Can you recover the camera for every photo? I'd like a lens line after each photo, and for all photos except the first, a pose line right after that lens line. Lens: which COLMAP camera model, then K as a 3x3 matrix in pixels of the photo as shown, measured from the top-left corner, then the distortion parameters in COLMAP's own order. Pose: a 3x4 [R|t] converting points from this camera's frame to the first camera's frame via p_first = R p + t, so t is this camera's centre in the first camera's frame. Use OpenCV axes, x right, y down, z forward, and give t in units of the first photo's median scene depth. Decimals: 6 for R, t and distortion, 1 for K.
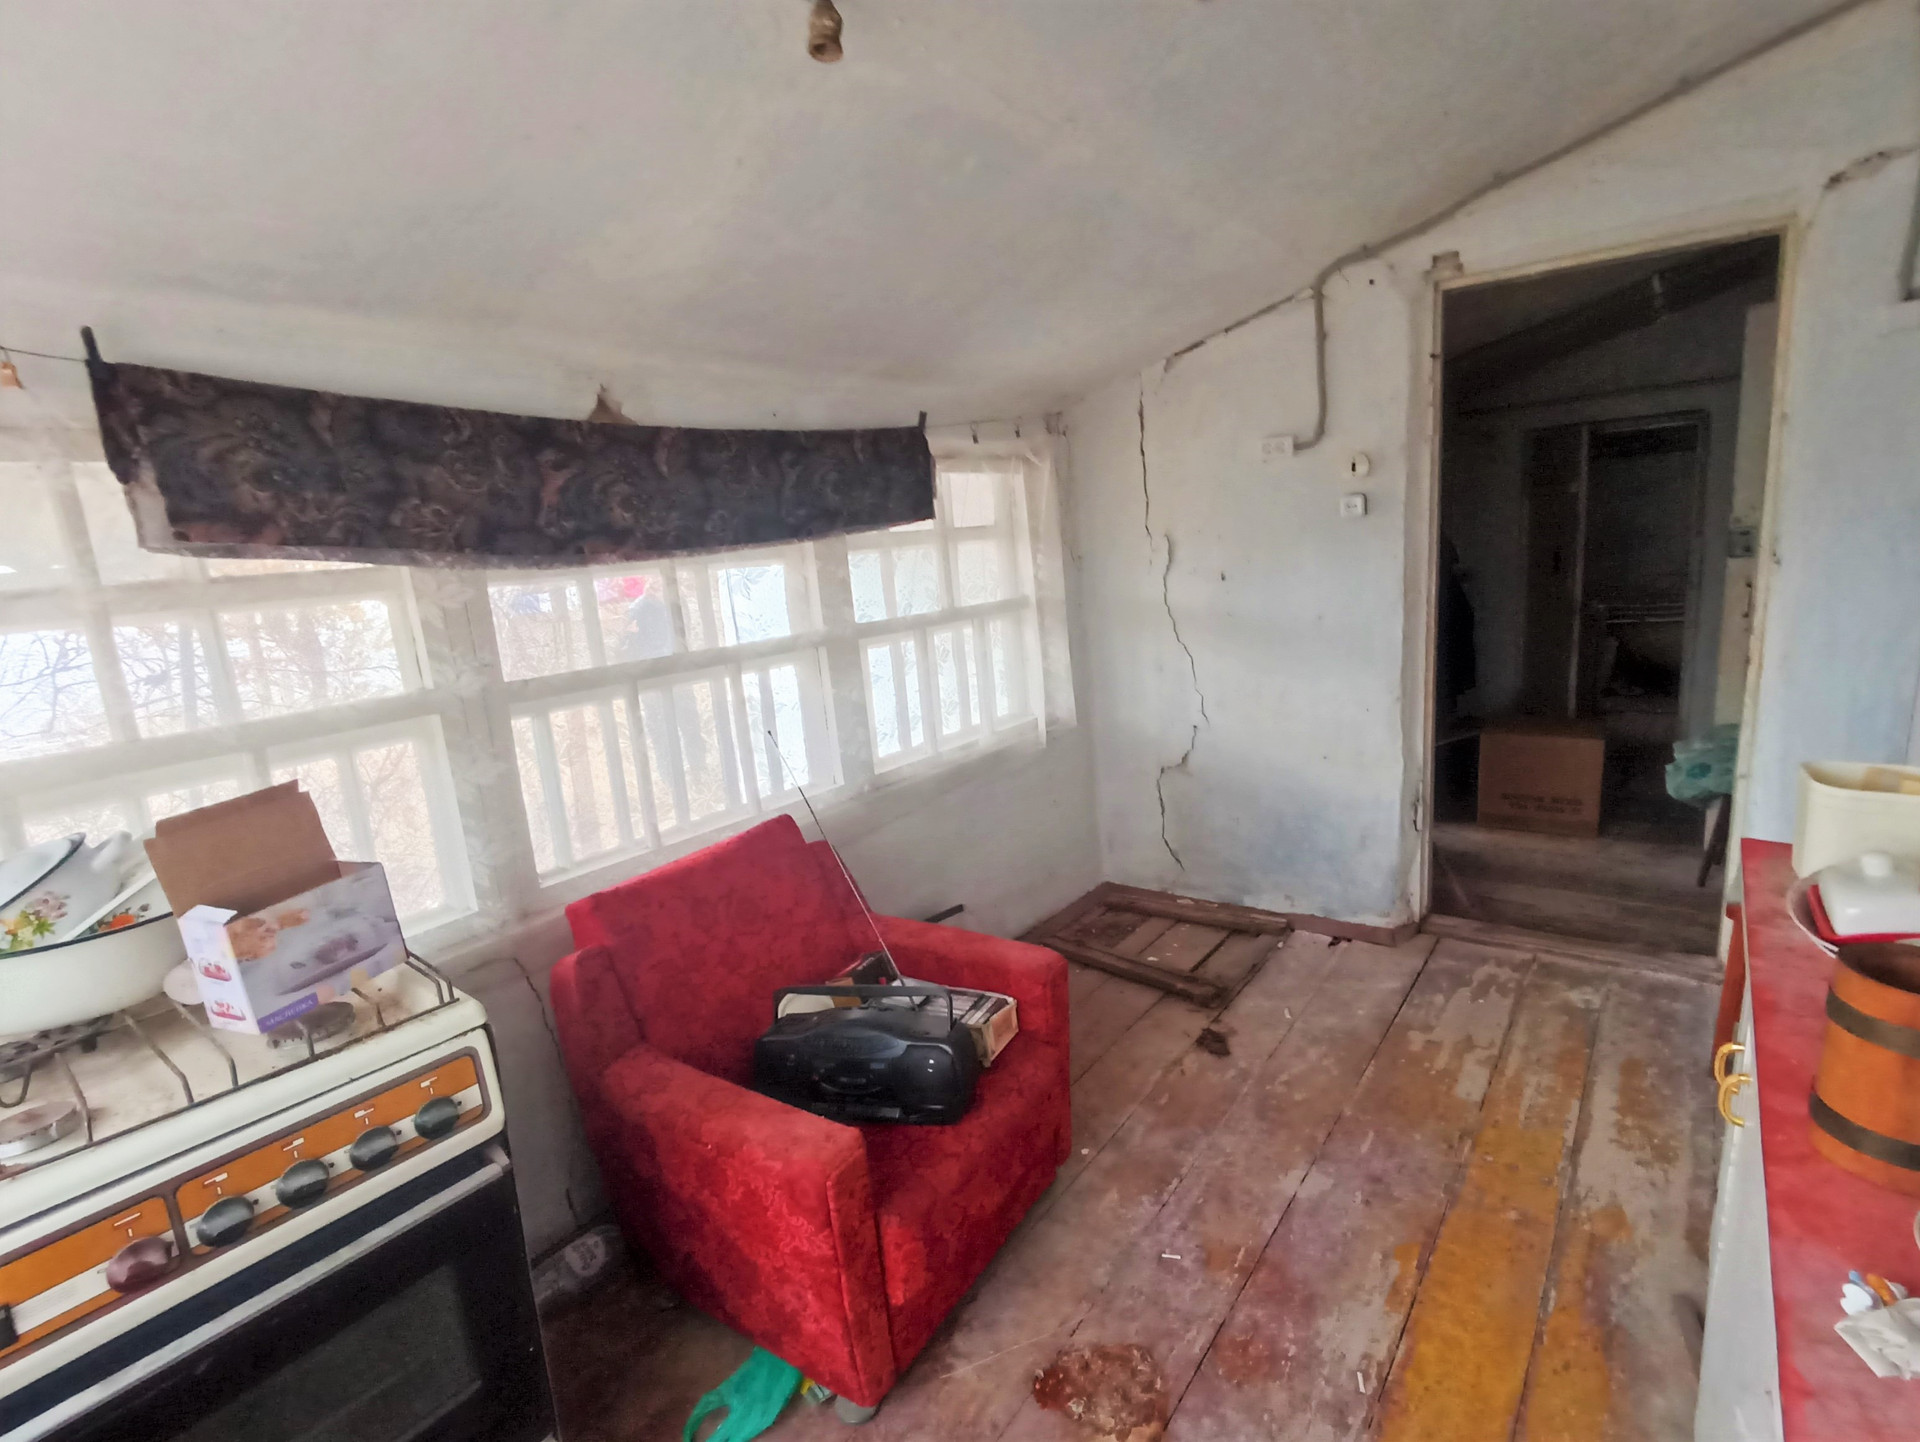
lens RADIAL K [[900.3, 0, 950.3], [0, 900.3, 725.9], [0, 0, 1]] dist [-0.005807, -0.000084]
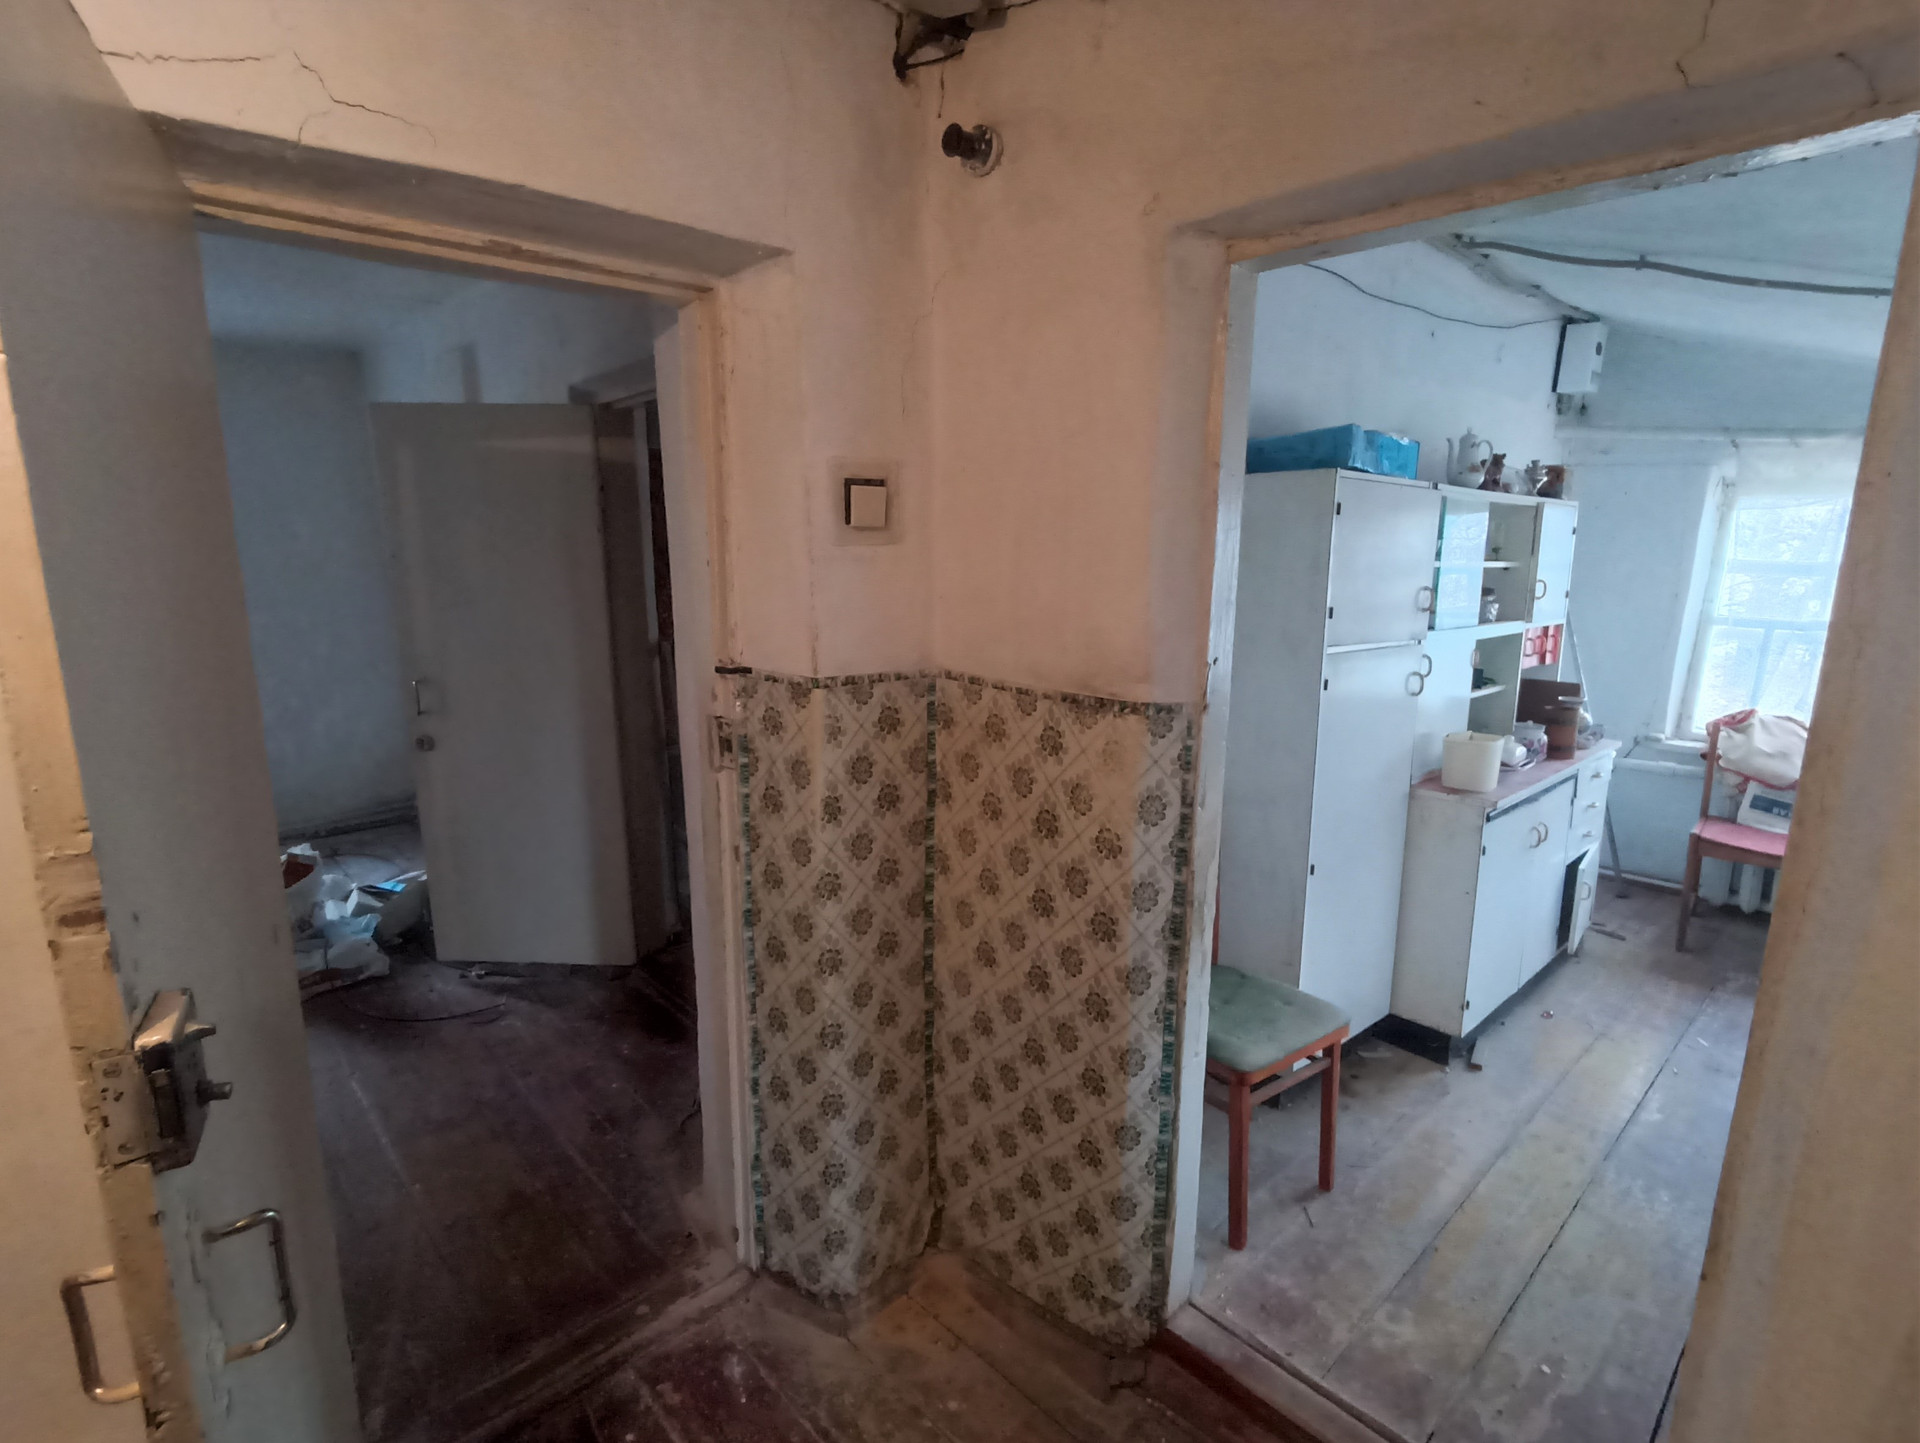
lens RADIAL K [[900.3, 0, 950.3], [0, 900.3, 726.4], [0, 0, 1]] dist [-0.005807, -0.000084]
pose [[-0.985921, 0.026046, 0.165172, 1.128436], [0.086507, 0.924780, 0.370537, -0.547369], [-0.143097, 0.379609, -0.914013, 1.859847]]
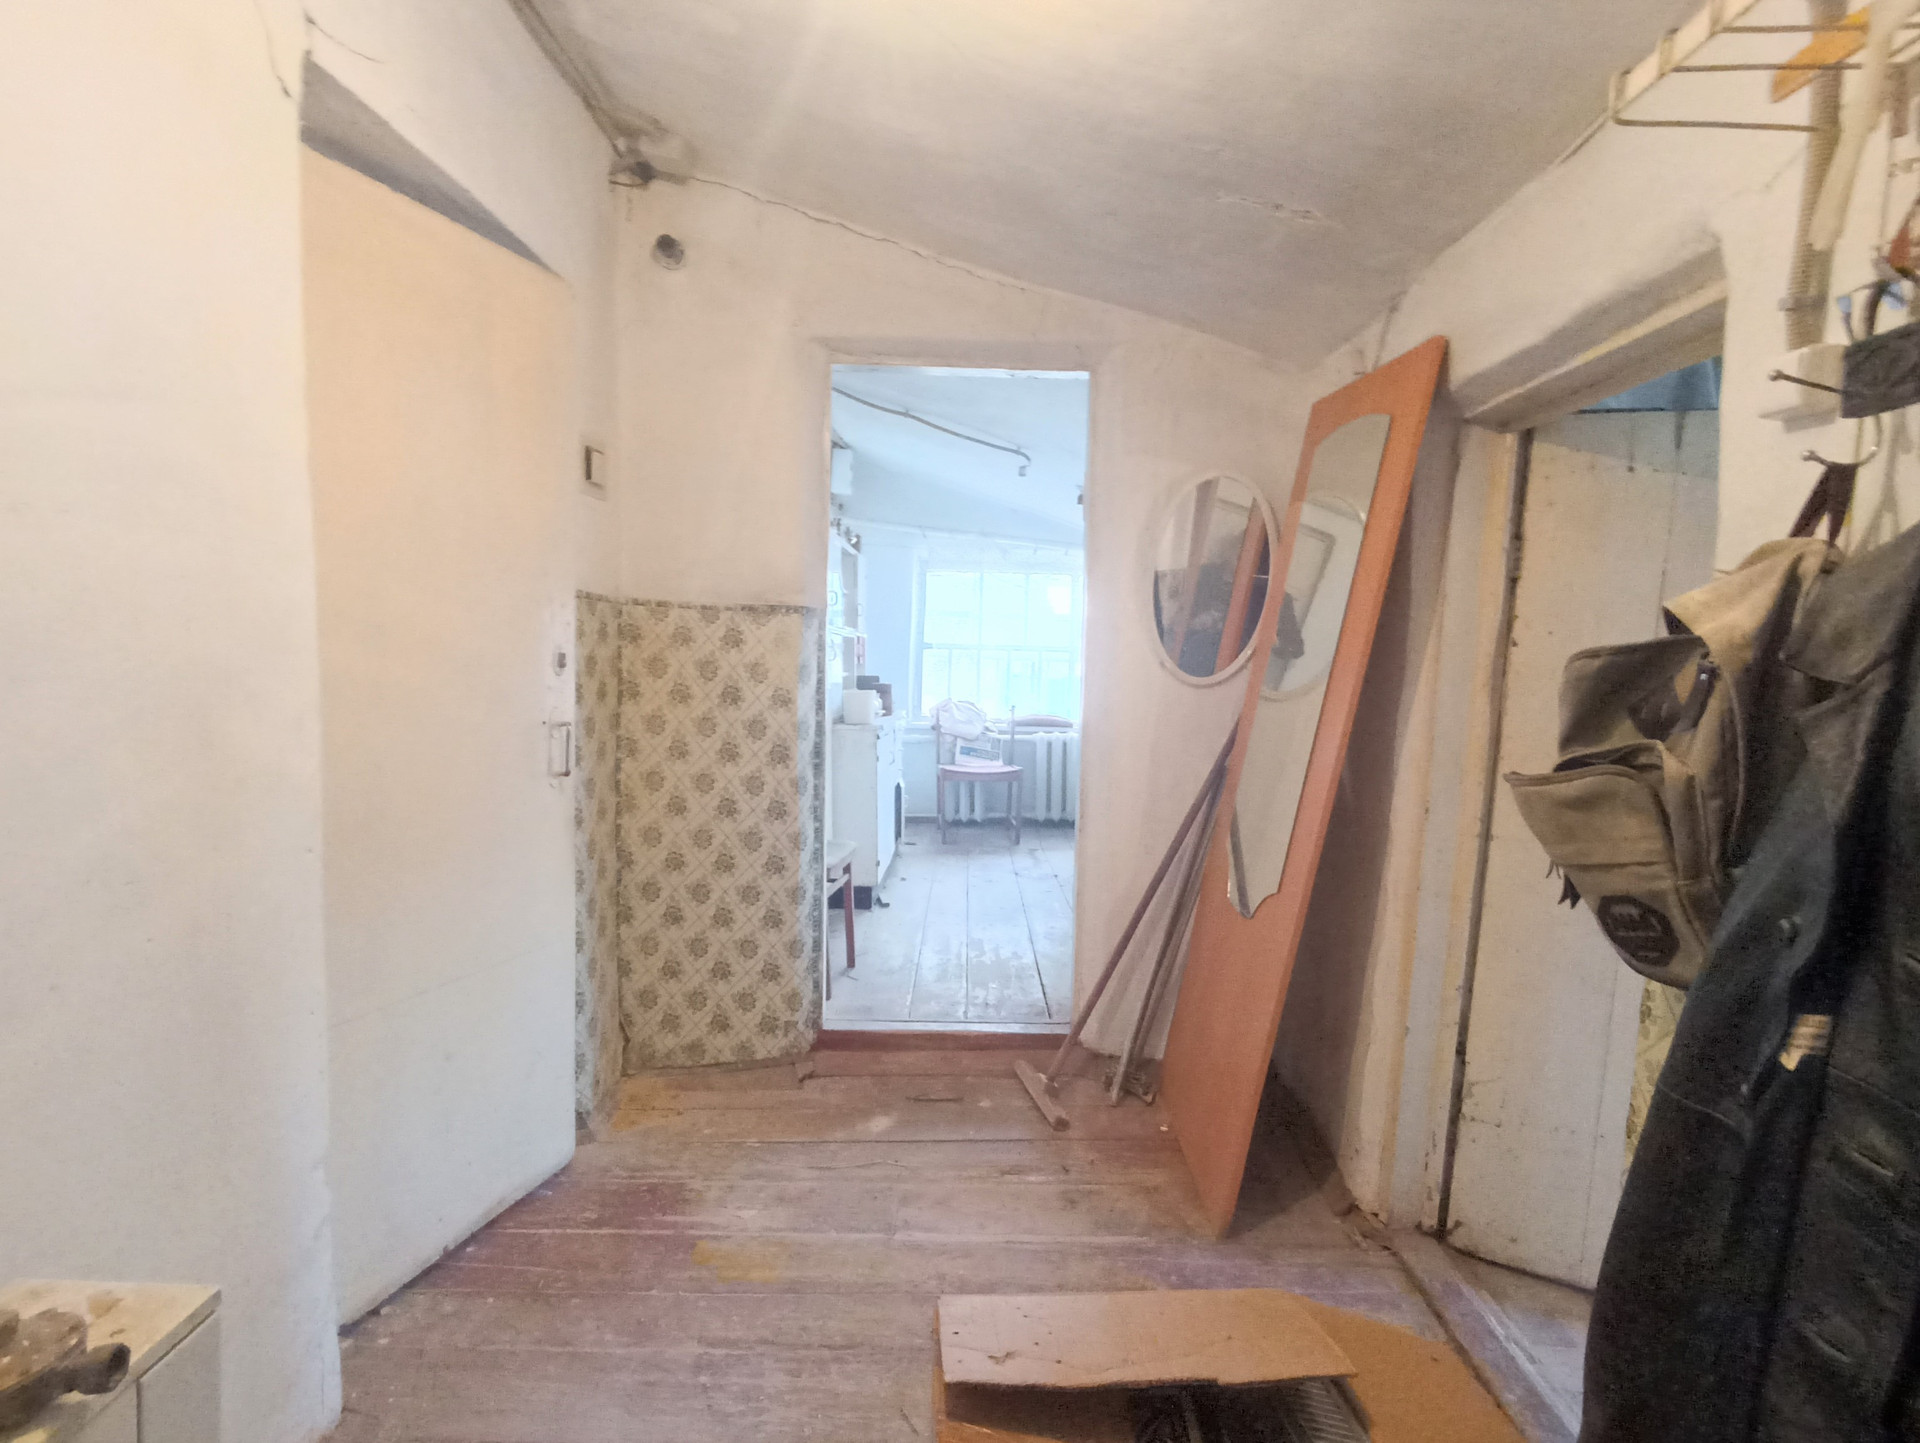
lens RADIAL K [[900.3, 0, 950.3], [0, 900.3, 726.4], [0, 0, 1]] dist [-0.005807, -0.000084]
pose [[-0.790375, 0.097709, -0.604781, 1.686061], [-0.089096, 0.958370, 0.271273, -0.472781], [0.606110, 0.268290, -0.748766, 2.239824]]
